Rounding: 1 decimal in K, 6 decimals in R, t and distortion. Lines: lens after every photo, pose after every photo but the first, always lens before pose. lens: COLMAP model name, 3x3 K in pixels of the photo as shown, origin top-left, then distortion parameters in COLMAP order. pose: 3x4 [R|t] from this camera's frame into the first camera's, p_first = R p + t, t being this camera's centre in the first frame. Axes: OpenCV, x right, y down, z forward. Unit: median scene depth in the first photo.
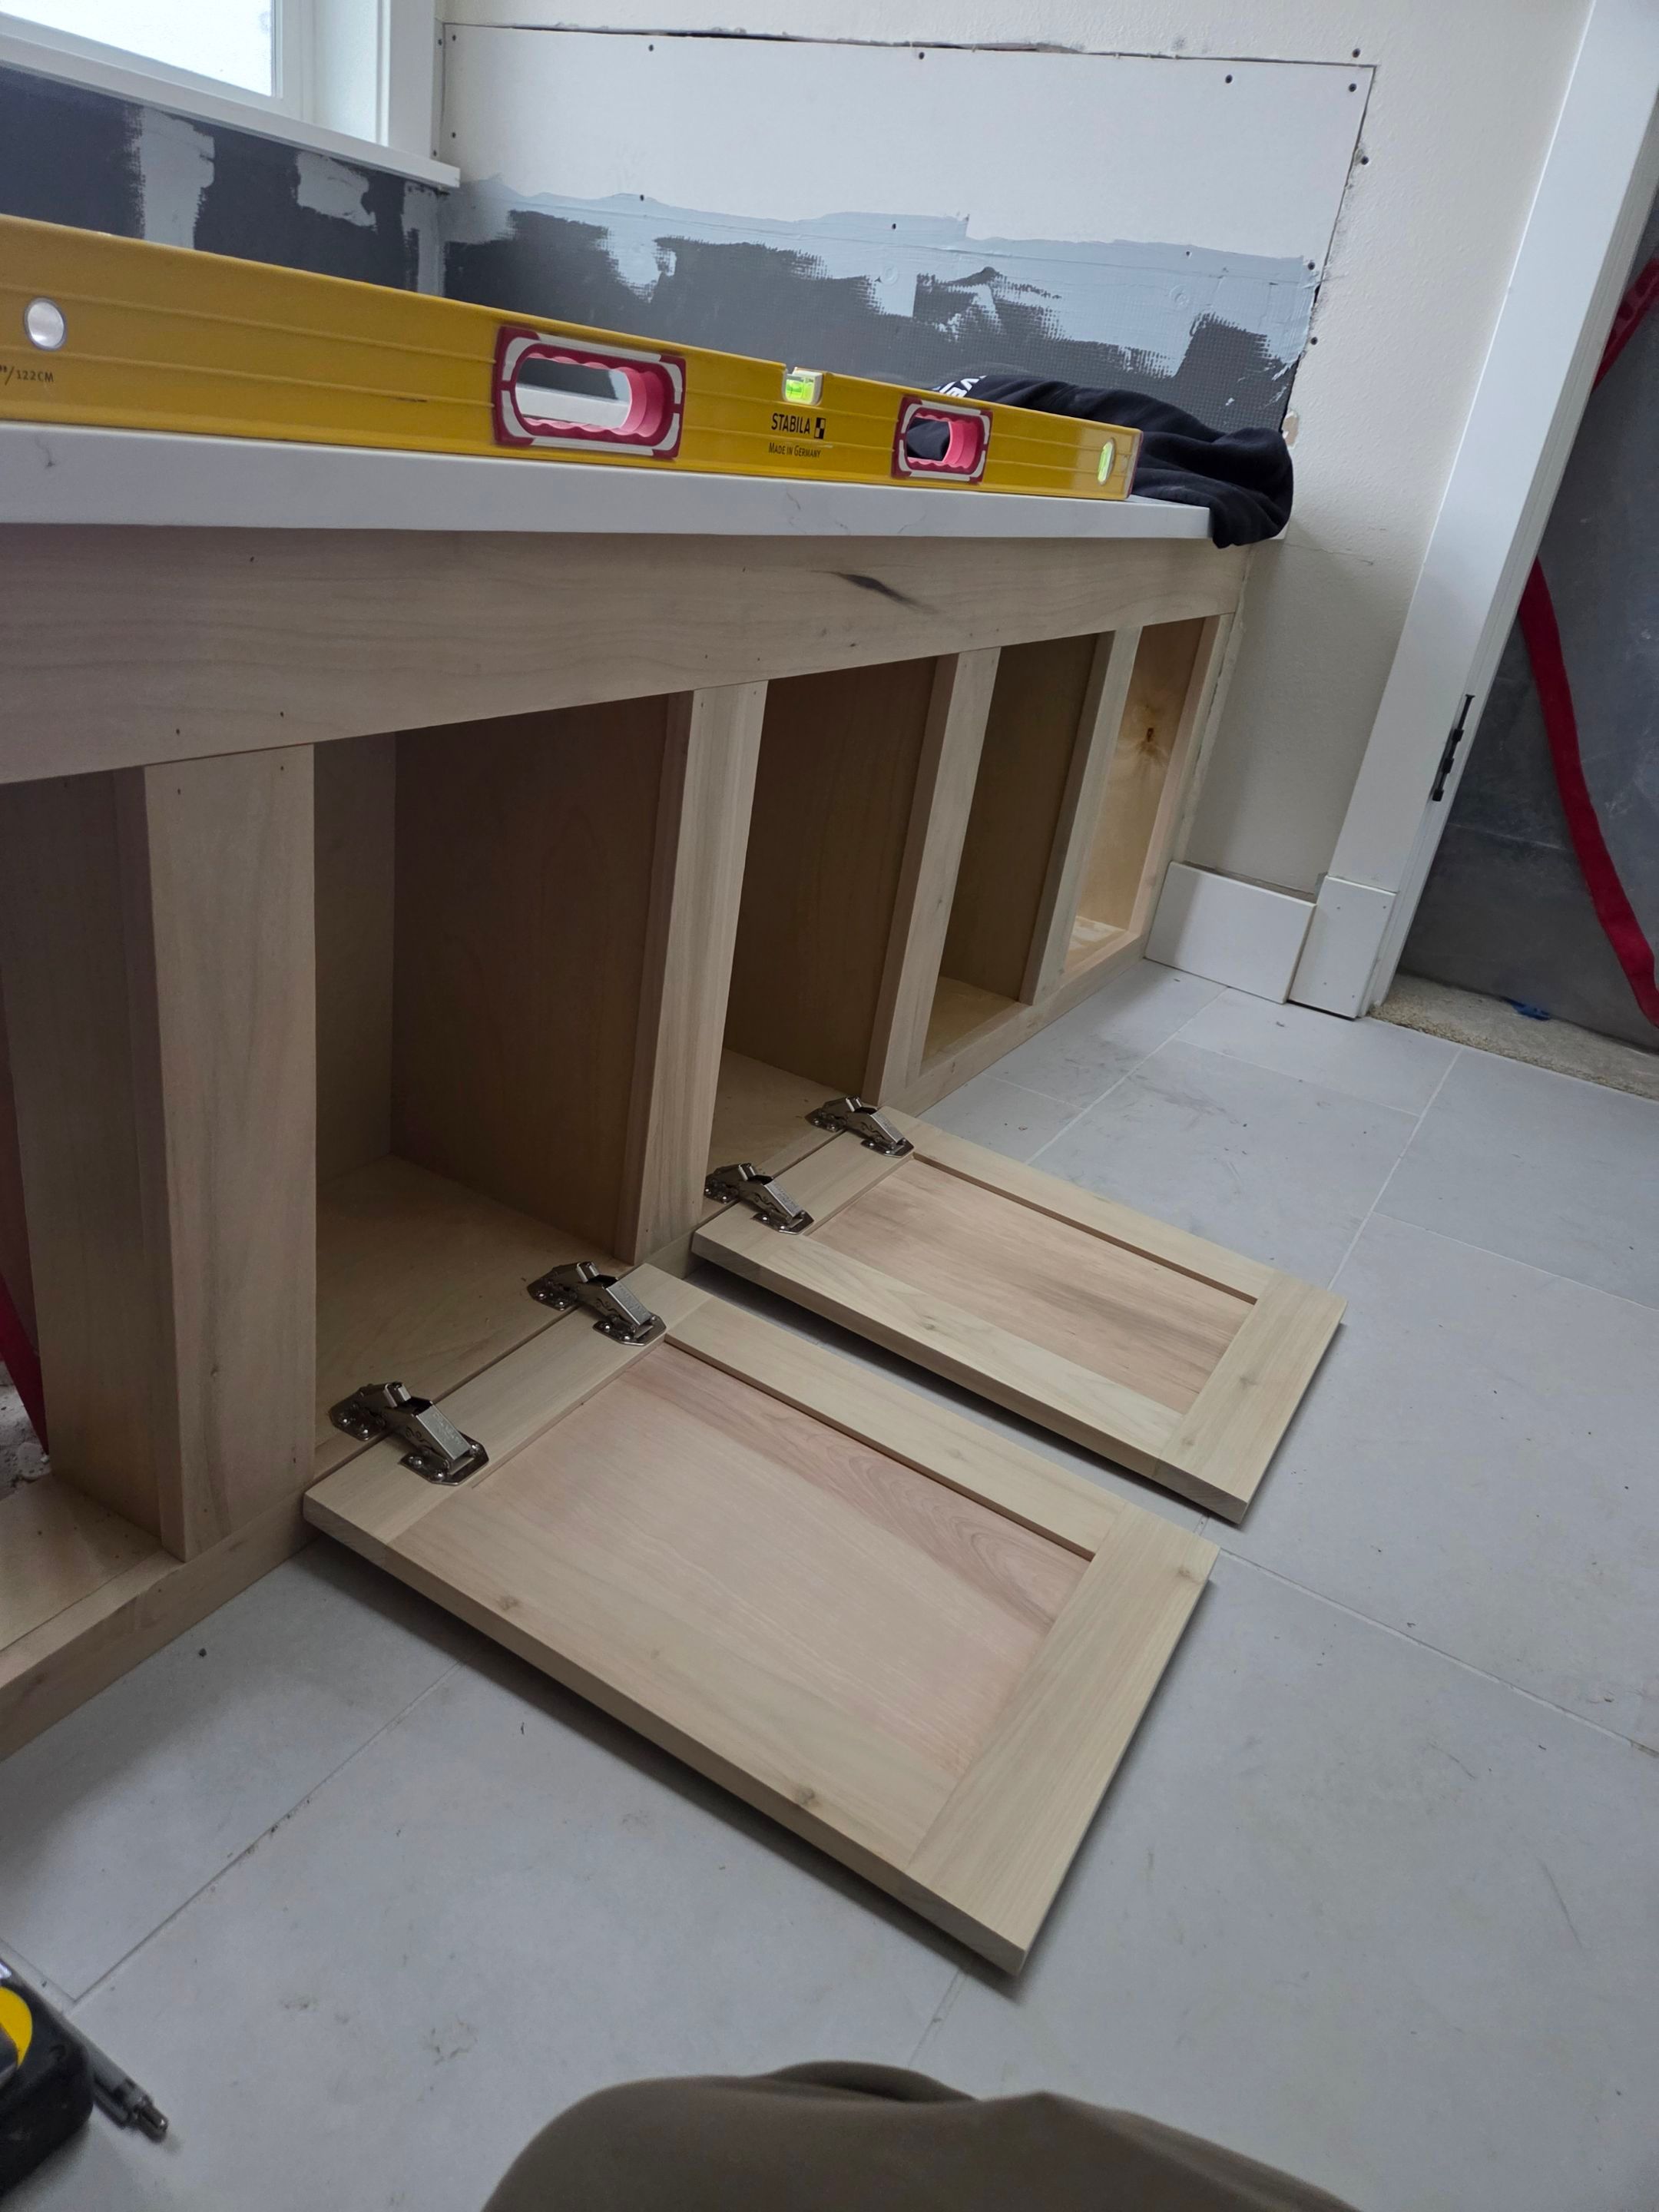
lens RADIAL K [[1470.8, 0, 796.6], [0, 1470.8, 1093.8], [0, 0, 1]] dist [0.066071, -0.057675]
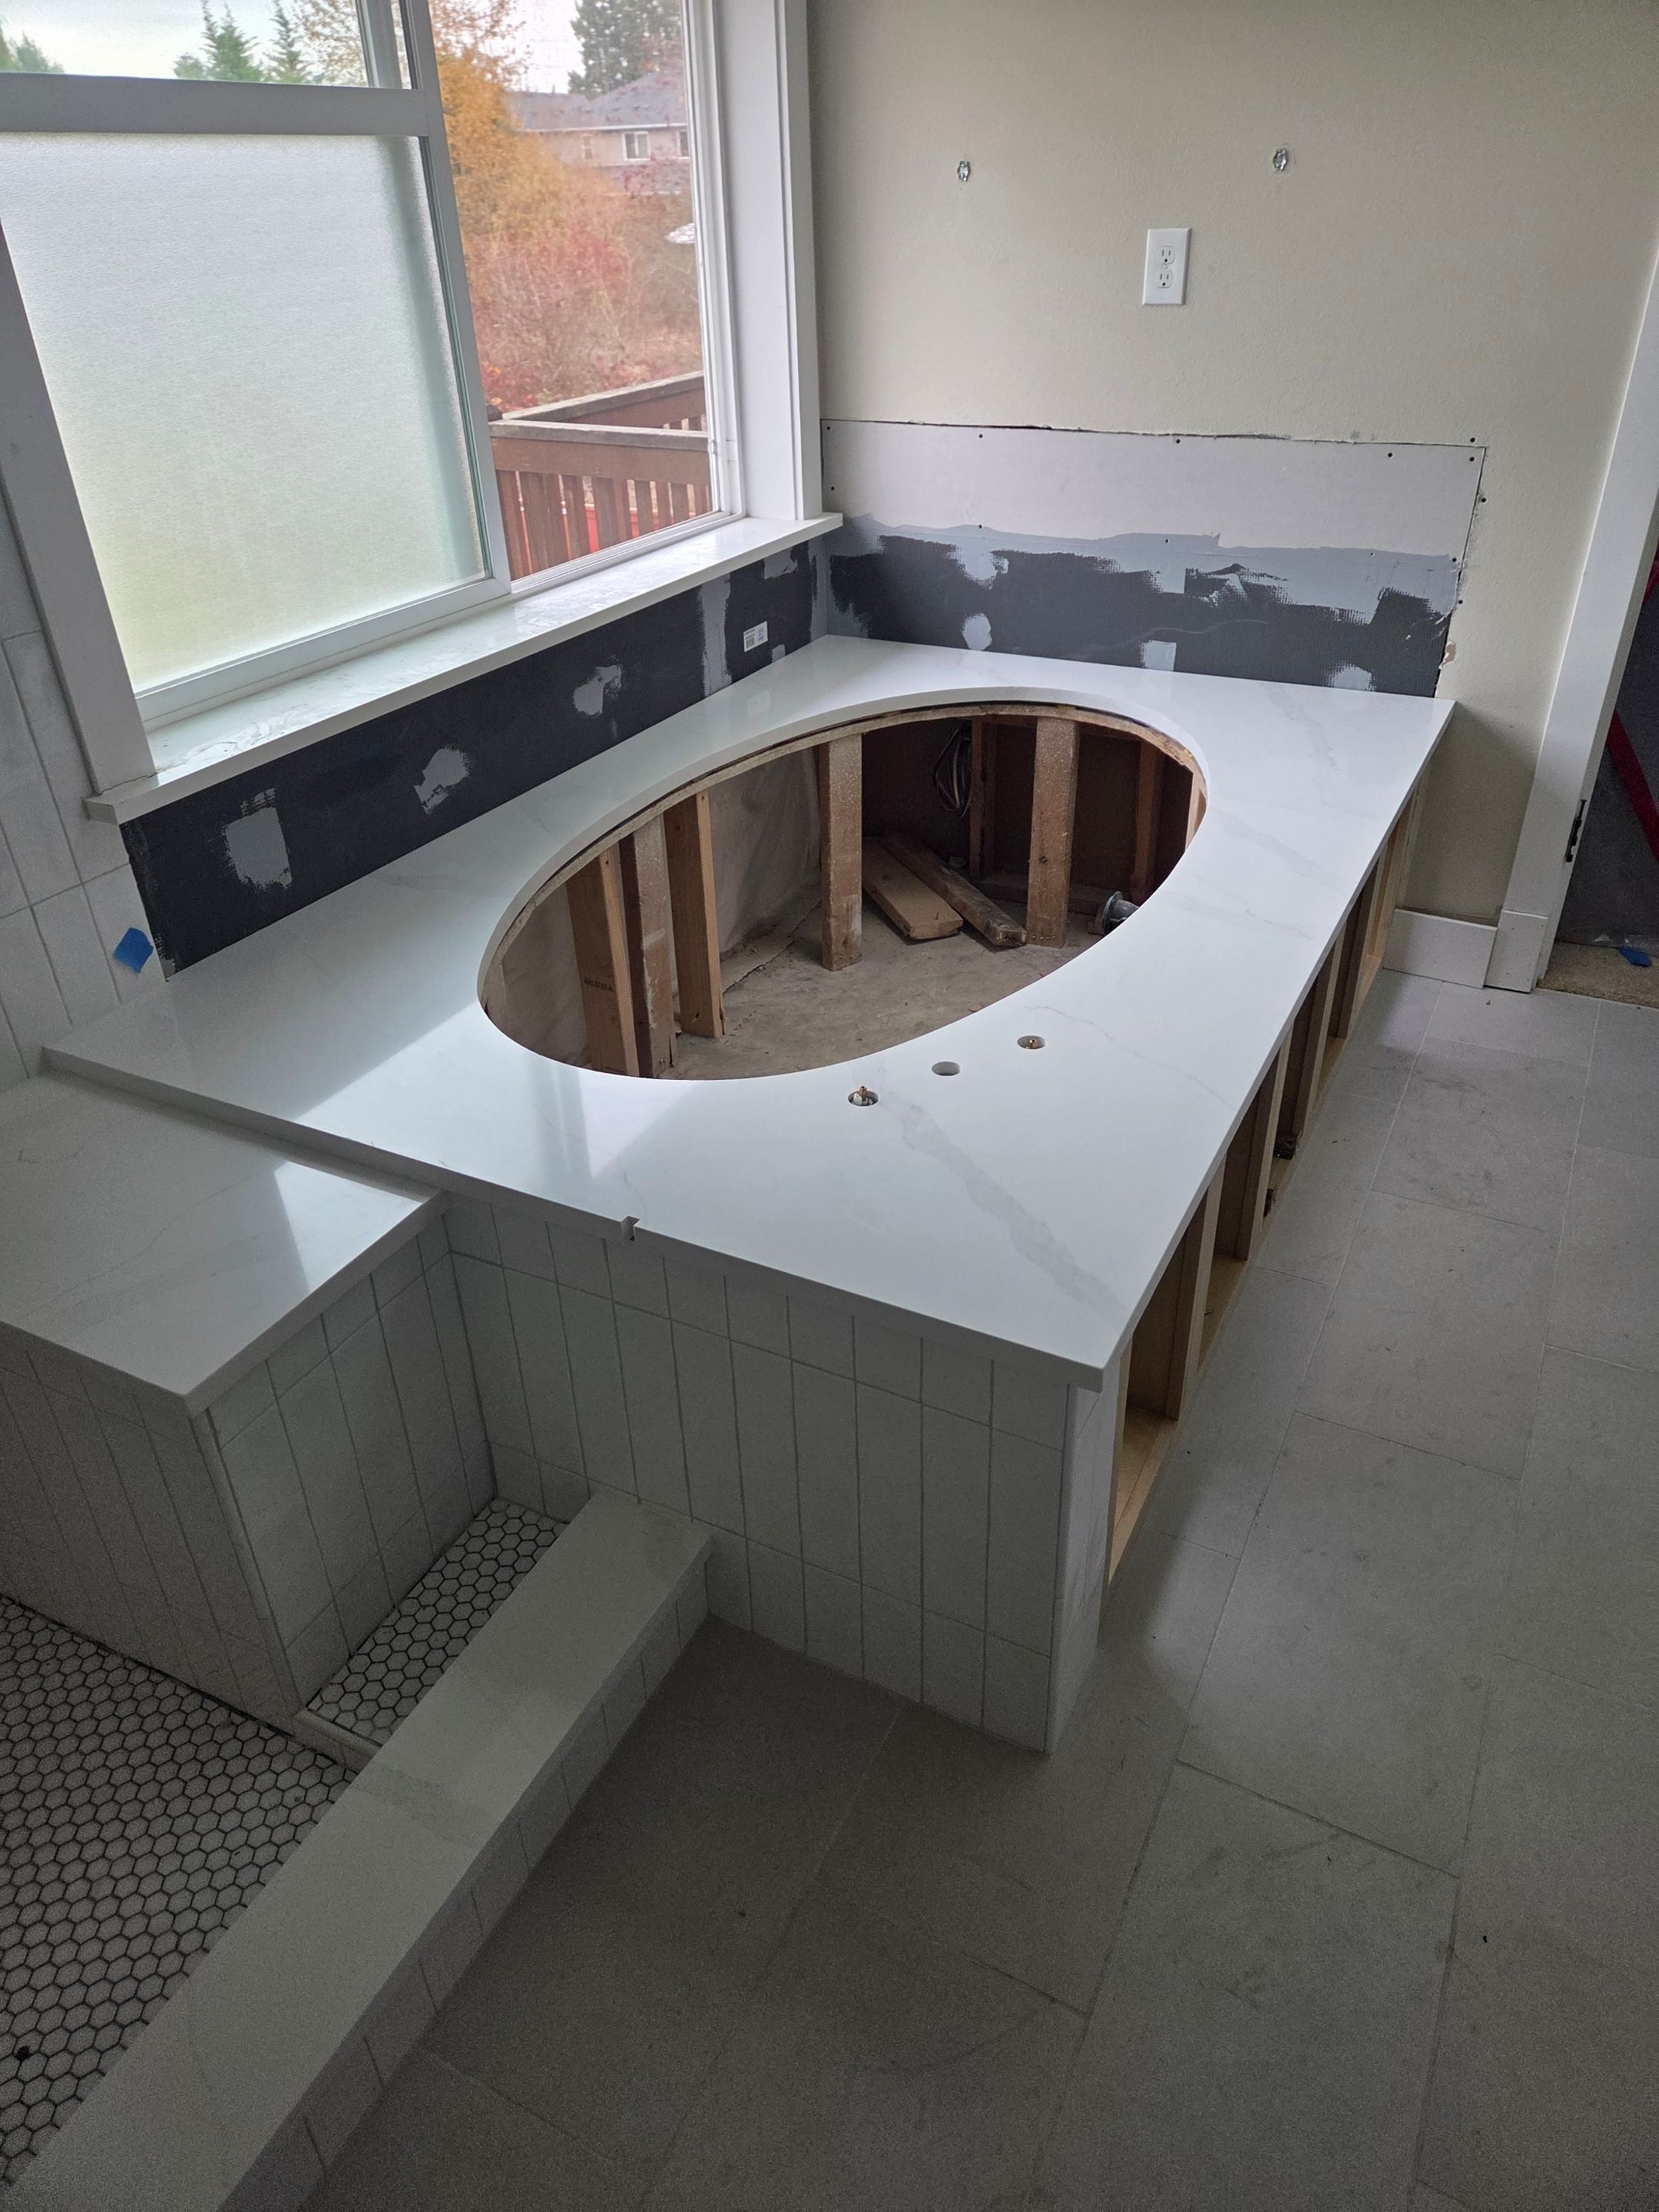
lens RADIAL K [[1470.8, 0, 819.4], [0, 1470.8, 1094.0], [0, 0, 1]] dist [0.066071, -0.057675]
pose [[0.984272, -0.171609, -0.041954, -0.350785], [0.175379, 0.977742, 0.115165, -0.279603], [0.021257, -0.120711, 0.992460, -0.663959]]
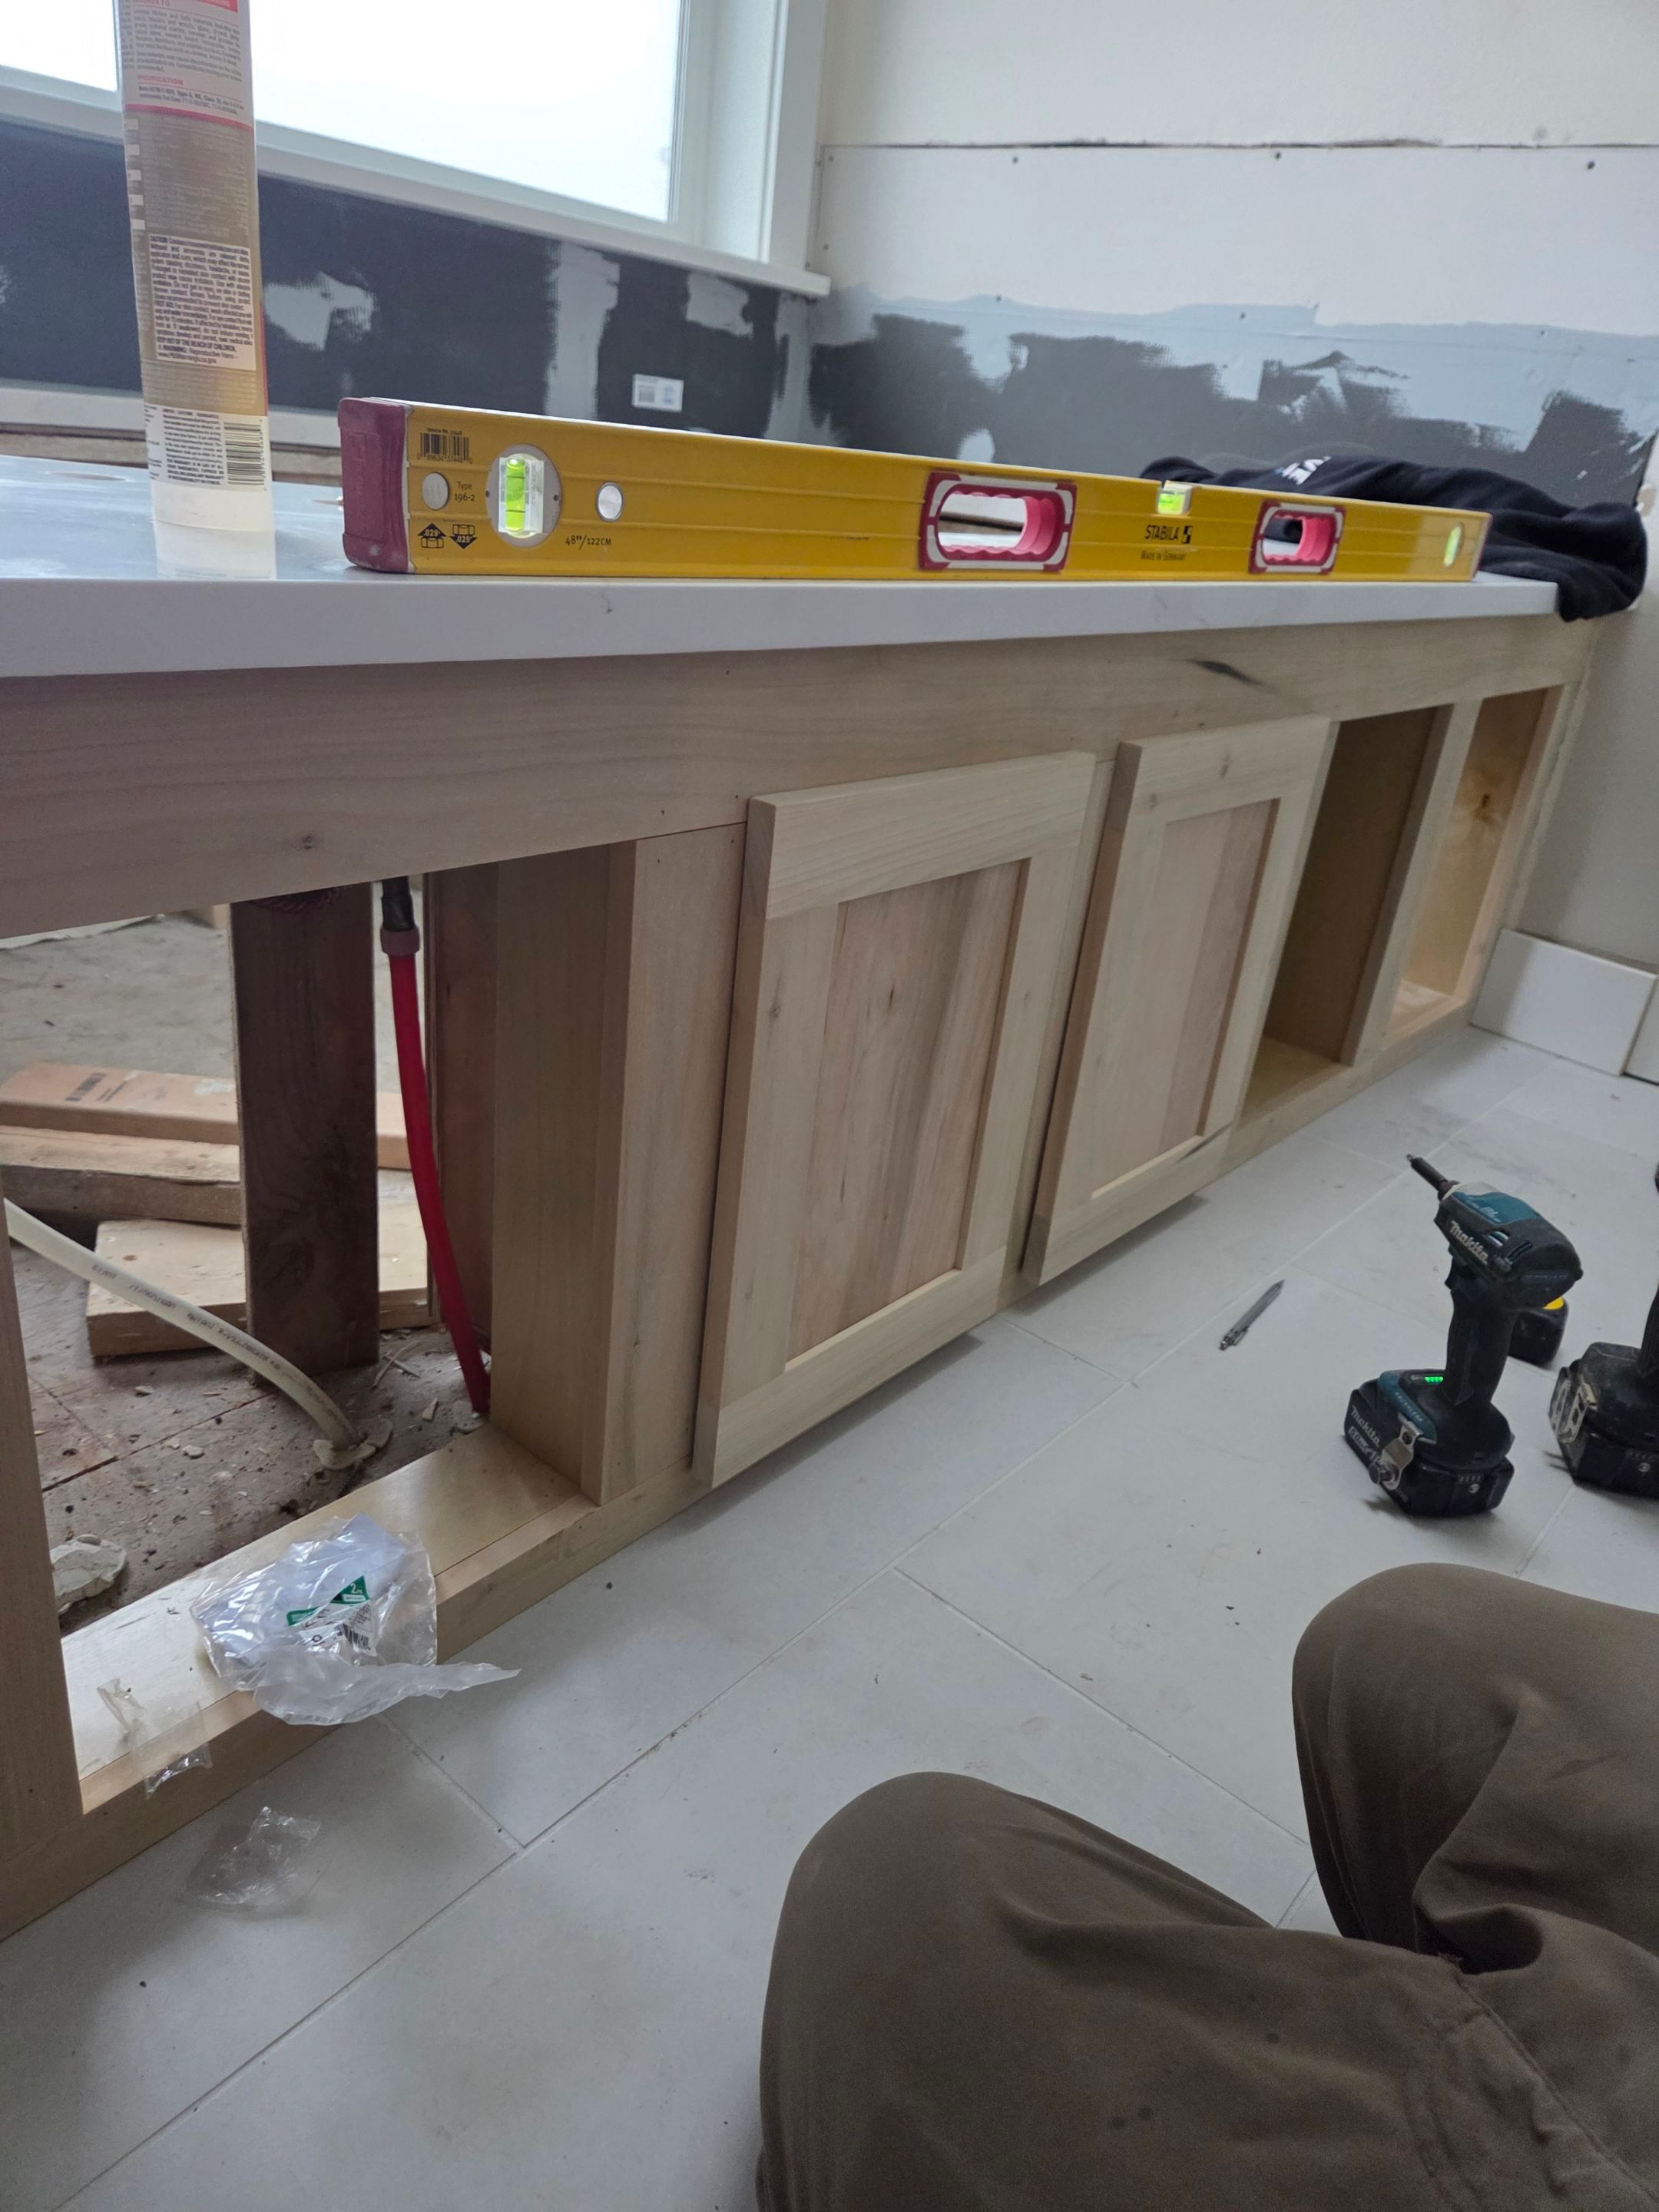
lens RADIAL K [[1470.8, 0, 849.9], [0, 1470.8, 1107.9], [0, 0, 1]] dist [0.066071, -0.057675]
pose [[0.986647, 0.042498, -0.157232, -0.018870], [-0.046735, 0.998634, -0.023348, 0.007659], [0.156026, 0.030384, 0.987286, -0.057078]]
